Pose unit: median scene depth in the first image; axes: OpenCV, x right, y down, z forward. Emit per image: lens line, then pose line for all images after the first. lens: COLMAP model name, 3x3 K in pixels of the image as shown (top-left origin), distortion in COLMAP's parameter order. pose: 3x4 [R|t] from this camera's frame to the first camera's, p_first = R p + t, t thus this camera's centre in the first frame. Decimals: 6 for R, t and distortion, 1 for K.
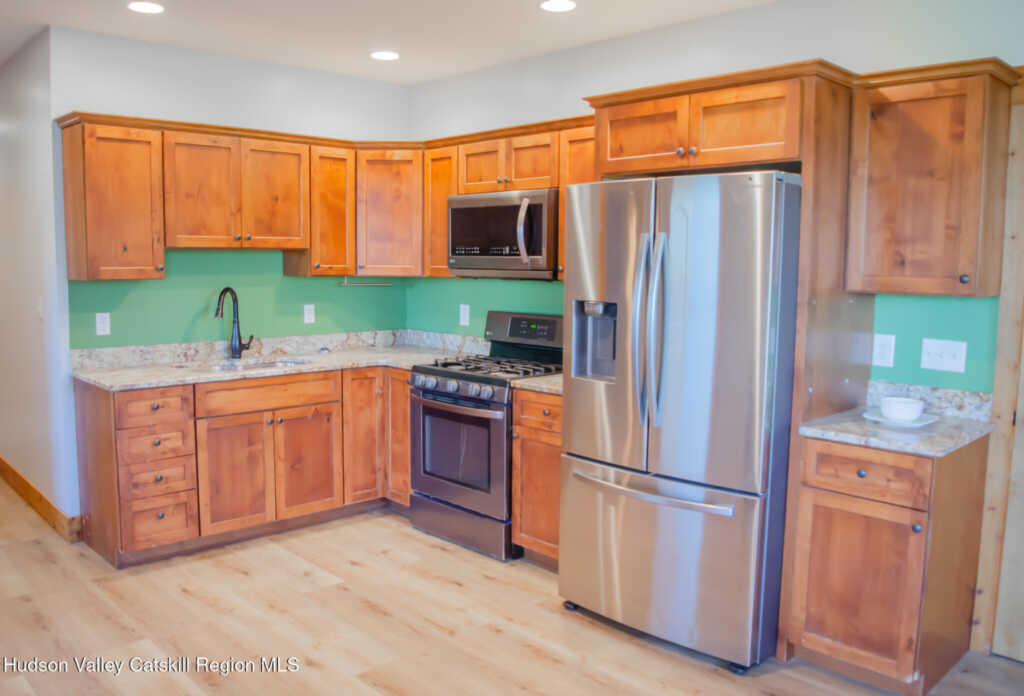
lens RADIAL K [[820.7, 0, 512.0], [0, 820.7, 348.0], [0, 0, 1]] dist [-0.069432, 0.003140]
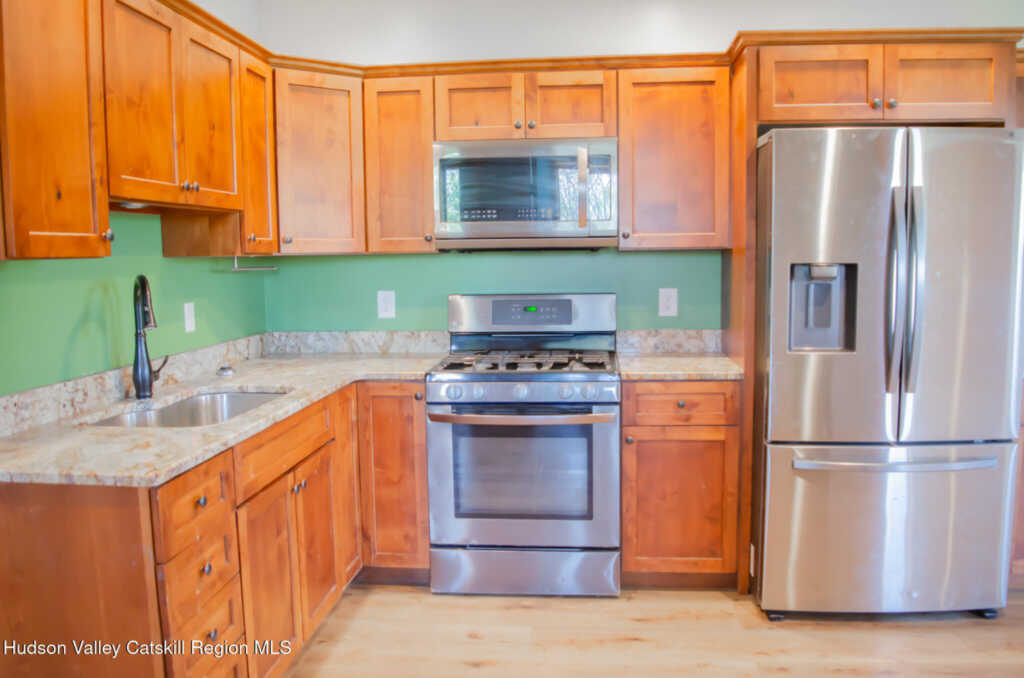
lens RADIAL K [[799.0, 0, 512.0], [0, 799.0, 339.0], [0, 0, 1]] dist [-0.080710, 0.016698]
pose [[0.759380, -0.088954, 0.644538, -0.531341], [0.090784, 0.995406, 0.030418, -0.023952], [-0.644282, 0.035415, 0.763967, 0.429155]]
